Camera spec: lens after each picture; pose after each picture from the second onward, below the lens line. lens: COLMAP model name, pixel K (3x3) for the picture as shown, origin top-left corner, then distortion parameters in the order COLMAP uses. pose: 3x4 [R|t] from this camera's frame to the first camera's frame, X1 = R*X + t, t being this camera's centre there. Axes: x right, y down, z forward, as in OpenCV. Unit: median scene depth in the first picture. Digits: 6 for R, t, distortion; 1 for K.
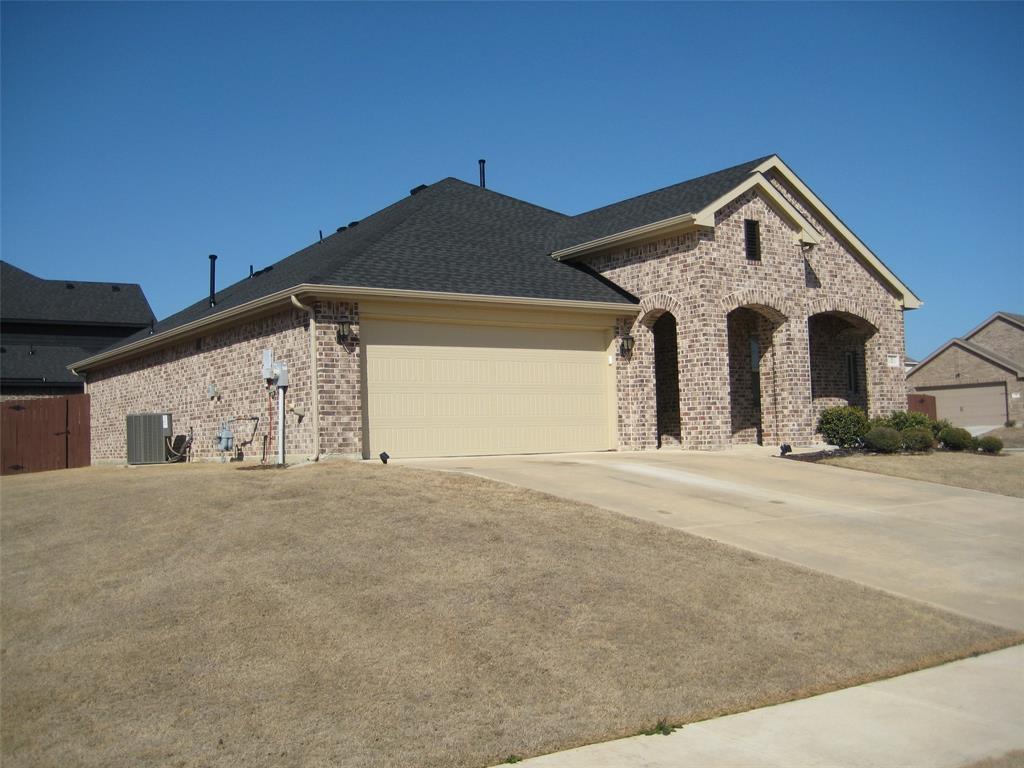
lens RADIAL K [[1065.9, 0, 515.5], [0, 1065.9, 377.2], [0, 0, 1]] dist [-0.164556, 0.219100]
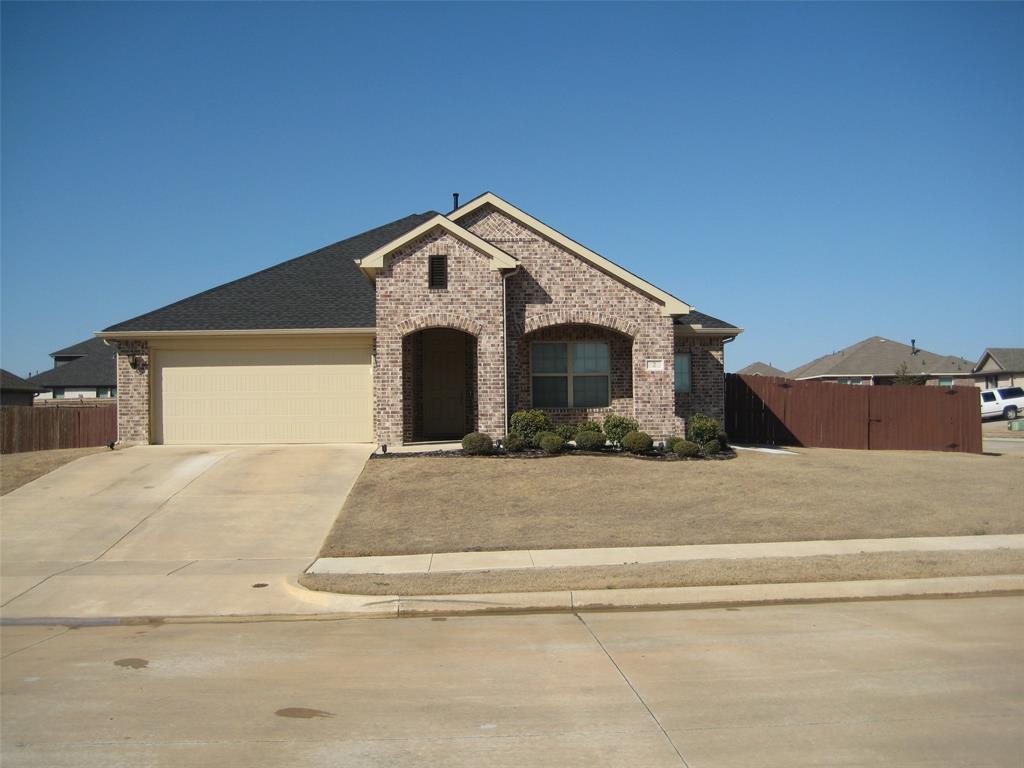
lens RADIAL K [[1065.9, 0, 515.5], [0, 1065.9, 377.2], [0, 0, 1]] dist [-0.164556, 0.219100]
pose [[0.842756, -0.002349, -0.538291, 0.948823], [0.021301, 0.999353, 0.028988, -0.043700], [0.537875, -0.035896, 0.842260, 0.026450]]
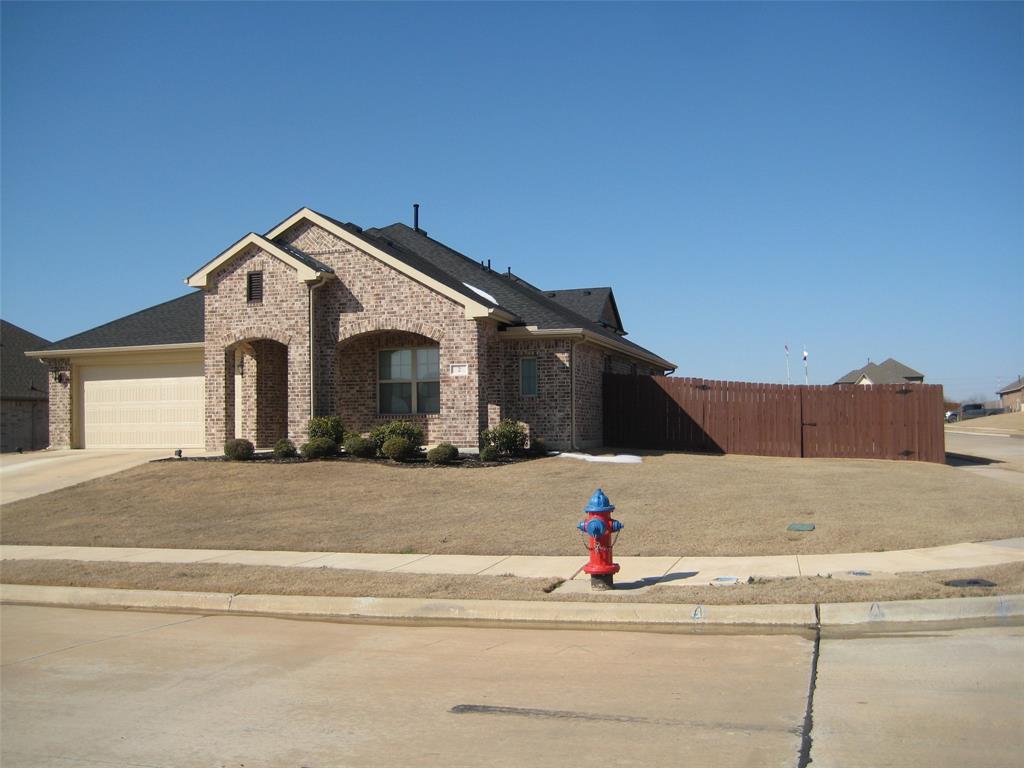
lens RADIAL K [[1065.9, 0, 515.5], [0, 1065.9, 377.2], [0, 0, 1]] dist [-0.164556, 0.219100]
pose [[0.617377, -0.019444, -0.786427, 1.415233], [0.048669, 0.998724, 0.013515, -0.023399], [0.785160, -0.046619, 0.617536, 0.457605]]
